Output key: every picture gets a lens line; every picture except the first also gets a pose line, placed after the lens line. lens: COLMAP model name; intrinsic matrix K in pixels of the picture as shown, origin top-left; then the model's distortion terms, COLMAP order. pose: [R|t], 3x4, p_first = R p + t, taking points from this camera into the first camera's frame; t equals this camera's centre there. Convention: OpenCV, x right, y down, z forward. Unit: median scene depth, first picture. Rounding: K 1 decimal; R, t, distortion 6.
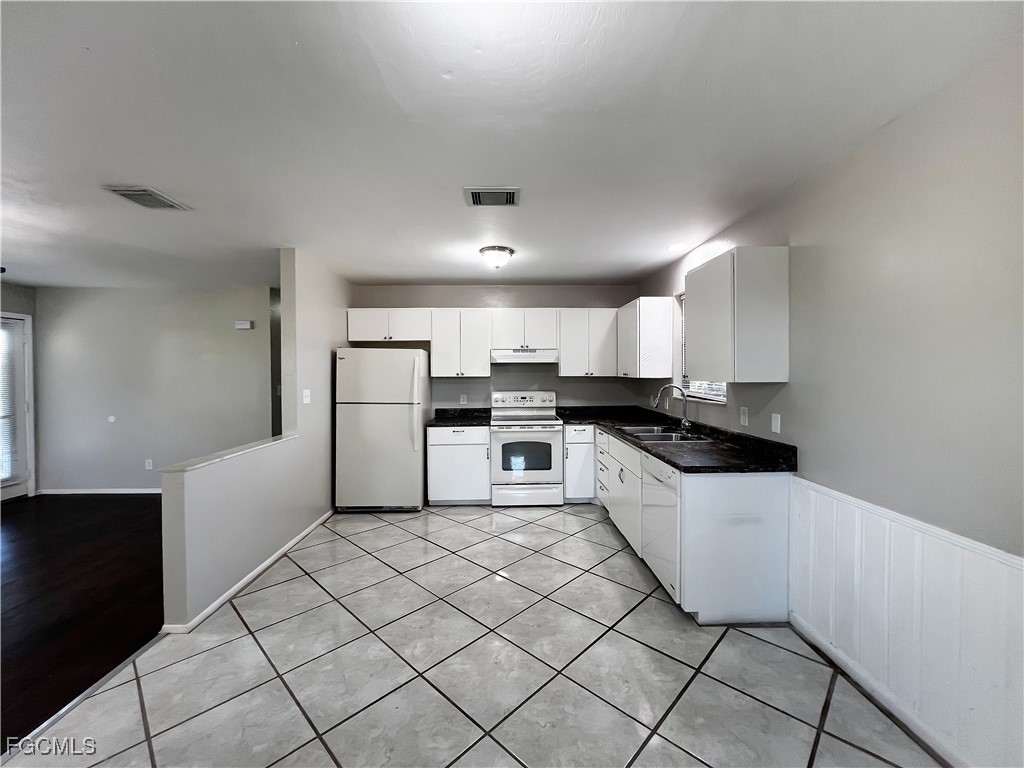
lens RADIAL K [[415.2, 0, 517.6], [0, 415.2, 384.2], [0, 0, 1]] dist [-0.004472, 0.000697]
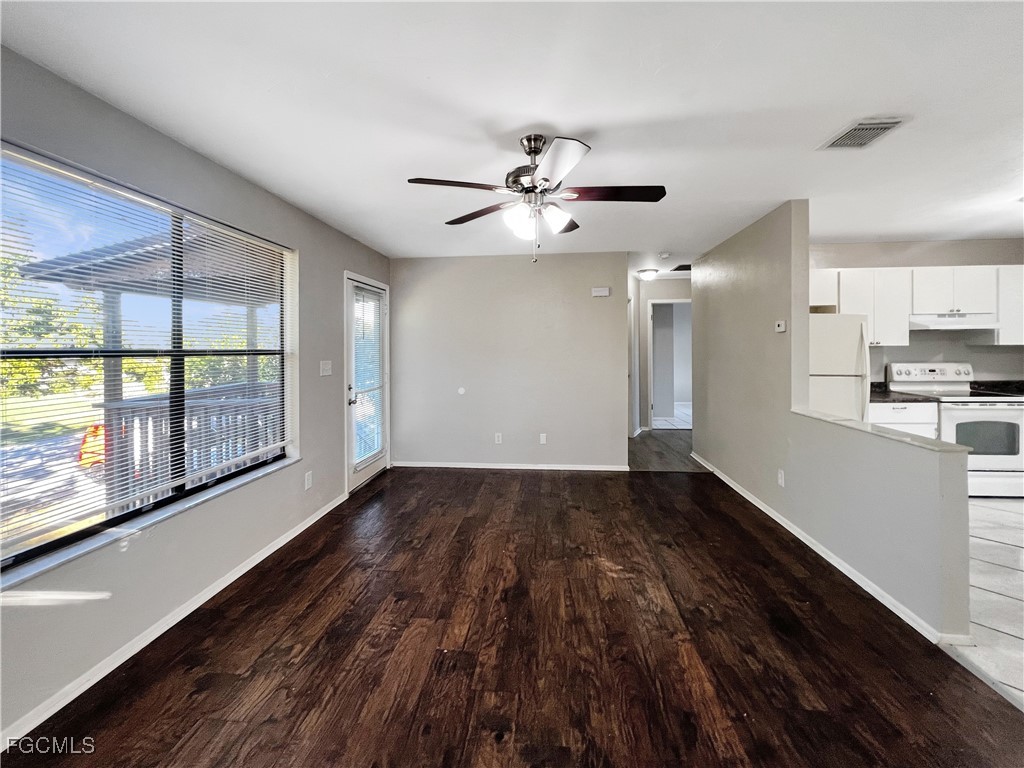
lens RADIAL K [[415.2, 0, 510.3], [0, 415.2, 345.7], [0, 0, 1]] dist [-0.004472, 0.000697]
pose [[0.994096, -0.001927, -0.108491, -0.855630], [-0.001856, 0.999394, -0.034755, 0.014458], [0.108492, 0.034752, 0.993490, 0.044657]]
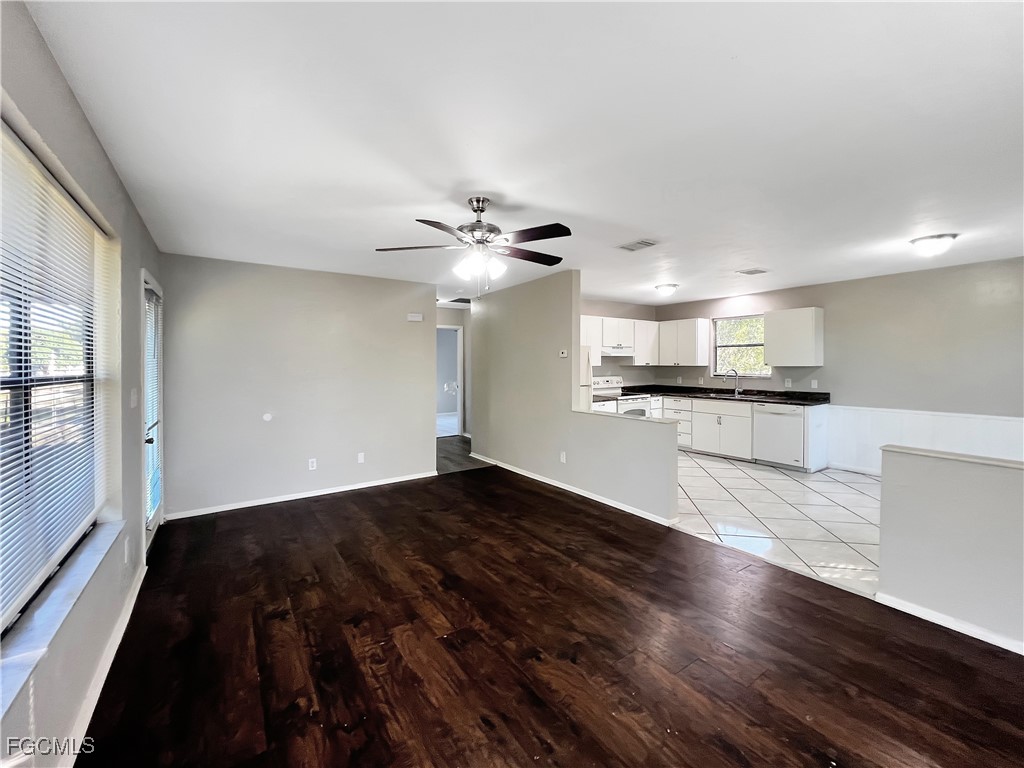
lens RADIAL K [[415.2, 0, 489.1], [0, 415.2, 363.1], [0, 0, 1]] dist [-0.004472, 0.000697]
pose [[0.847342, -0.000097, 0.531048, -1.194790], [0.018353, 0.999408, -0.029101, 0.006576], [-0.530730, 0.034405, 0.846842, 0.018319]]
